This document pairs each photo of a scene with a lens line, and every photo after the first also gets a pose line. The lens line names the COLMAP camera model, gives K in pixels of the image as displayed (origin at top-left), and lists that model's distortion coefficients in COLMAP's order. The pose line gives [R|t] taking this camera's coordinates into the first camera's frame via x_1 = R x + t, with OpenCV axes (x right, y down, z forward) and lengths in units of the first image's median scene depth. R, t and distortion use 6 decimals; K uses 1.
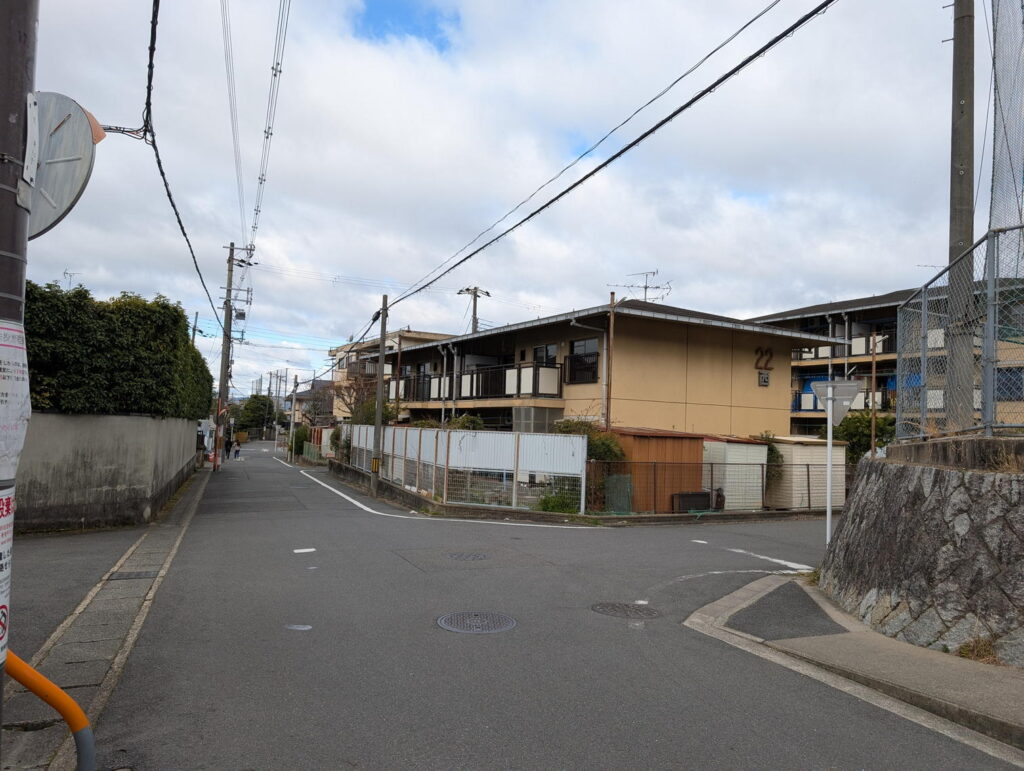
lens RADIAL K [[701.9, 0, 511.7], [0, 701.9, 389.0], [0, 0, 1]] dist [-0.028528, 0.002739]
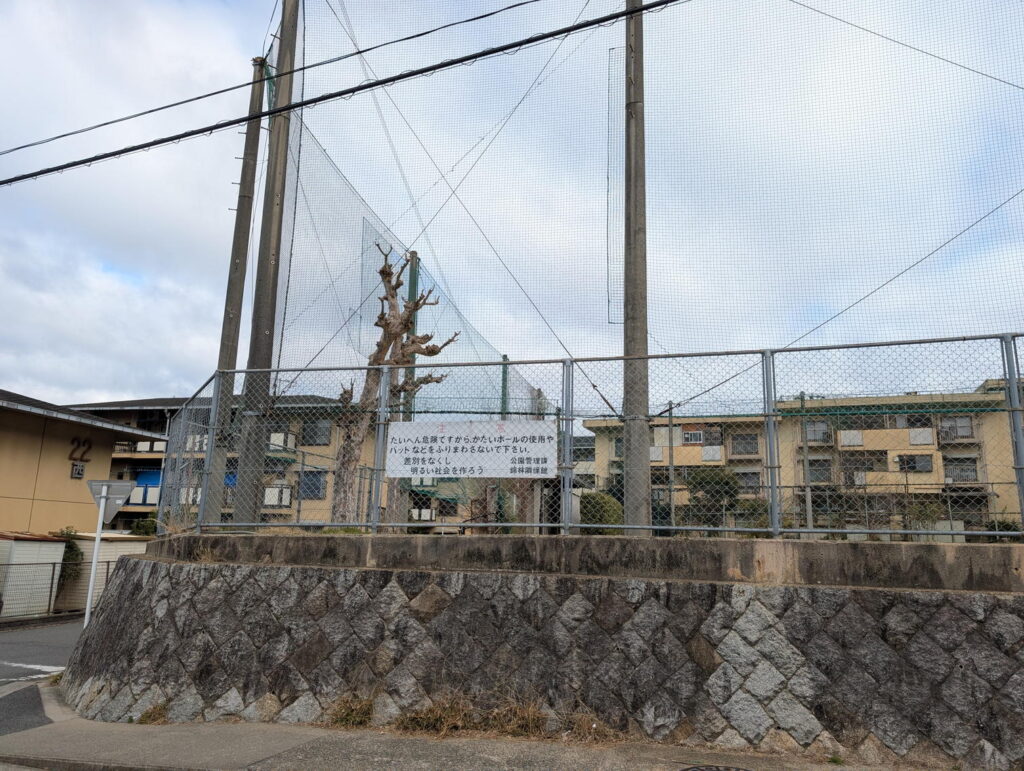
lens RADIAL K [[701.9, 0, 515.8], [0, 701.9, 385.2], [0, 0, 1]] dist [-0.028528, 0.002739]
pose [[0.646167, 0.139215, 0.750392, 0.073052], [-0.034778, 0.987572, -0.153271, -0.019069], [-0.762404, 0.072942, 0.642978, -0.220217]]
